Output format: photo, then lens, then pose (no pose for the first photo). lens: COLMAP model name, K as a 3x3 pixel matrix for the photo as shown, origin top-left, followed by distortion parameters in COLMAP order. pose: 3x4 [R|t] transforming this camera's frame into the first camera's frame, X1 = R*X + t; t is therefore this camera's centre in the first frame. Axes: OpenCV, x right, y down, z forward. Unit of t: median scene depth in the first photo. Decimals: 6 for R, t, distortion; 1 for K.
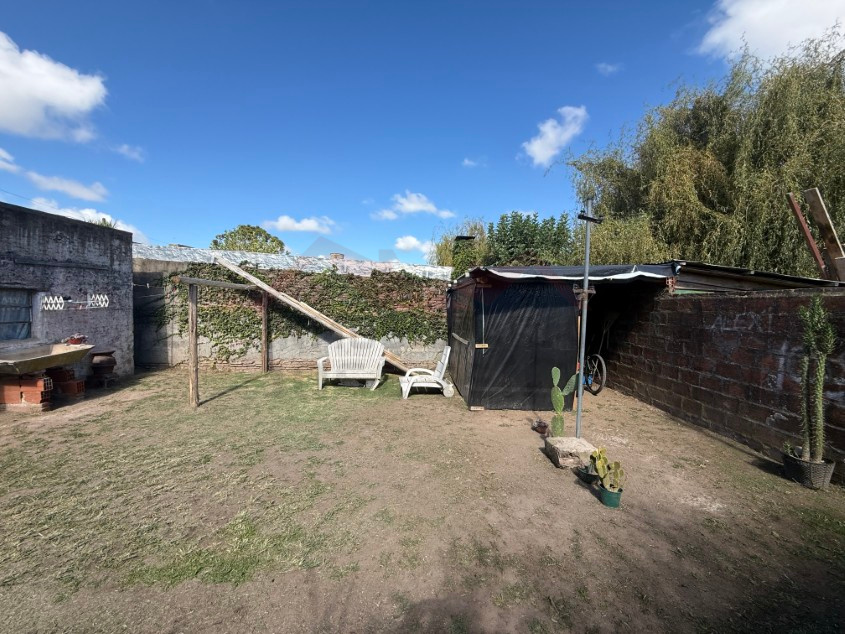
lens RADIAL K [[337.1, 0, 422.1], [0, 337.1, 318.3], [0, 0, 1]] dist [-0.000518, 0.000331]
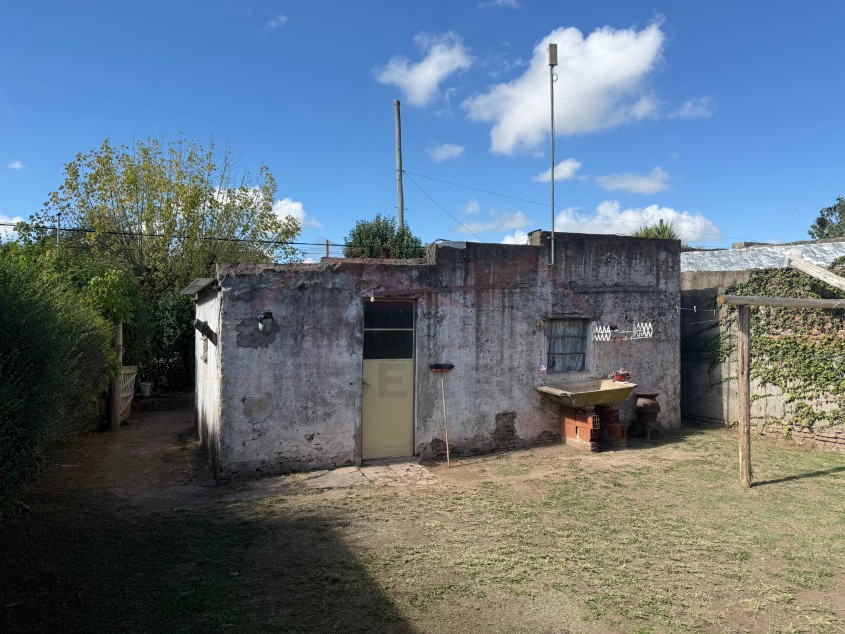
lens RADIAL K [[592.0, 0, 422.1], [0, 592.0, 317.9], [0, 0, 1]] dist [0.067341, -0.078403]
pose [[0.413937, -0.028357, -0.909864, 0.110530], [-0.031152, 0.998488, -0.045292, 0.000647], [0.909772, 0.047092, 0.412427, -0.069292]]
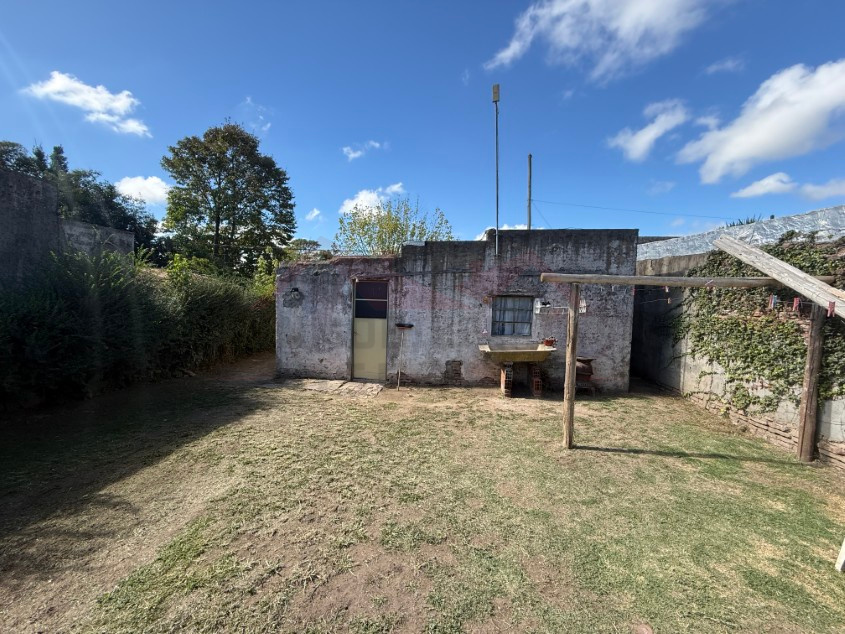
lens RADIAL K [[337.1, 0, 421.0], [0, 337.1, 317.9], [0, 0, 1]] dist [-0.000518, 0.000331]
pose [[-0.119164, 0.034795, -0.992265, 0.065929], [-0.068822, 0.996693, 0.043215, -0.022713], [0.990486, 0.073439, -0.116375, 0.522248]]
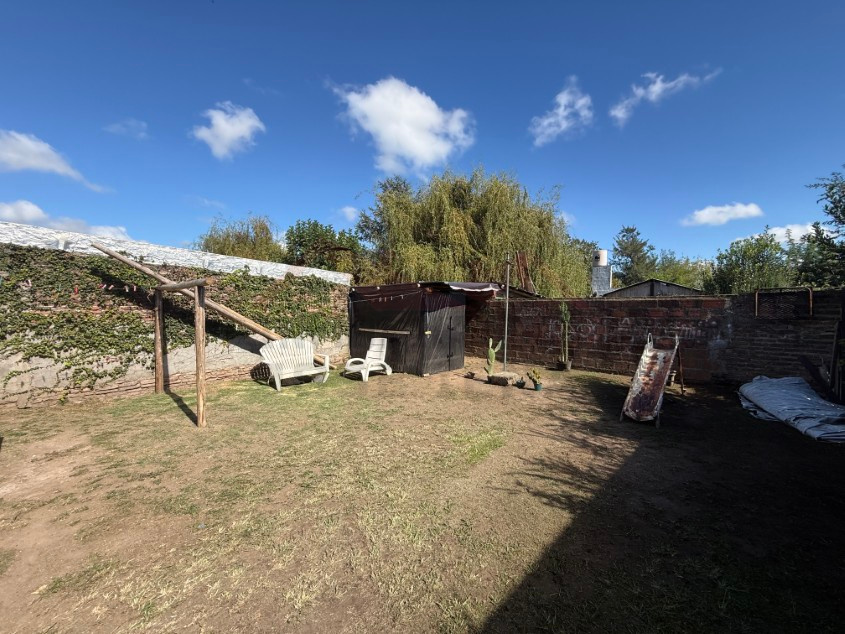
lens RADIAL K [[337.1, 0, 420.6], [0, 337.1, 319.4], [0, 0, 1]] dist [-0.000518, 0.000331]
pose [[0.689068, -0.042210, 0.723466, -0.634988], [0.037697, 0.999038, 0.022383, -0.008940], [-0.723715, 0.011849, 0.689997, -0.011360]]
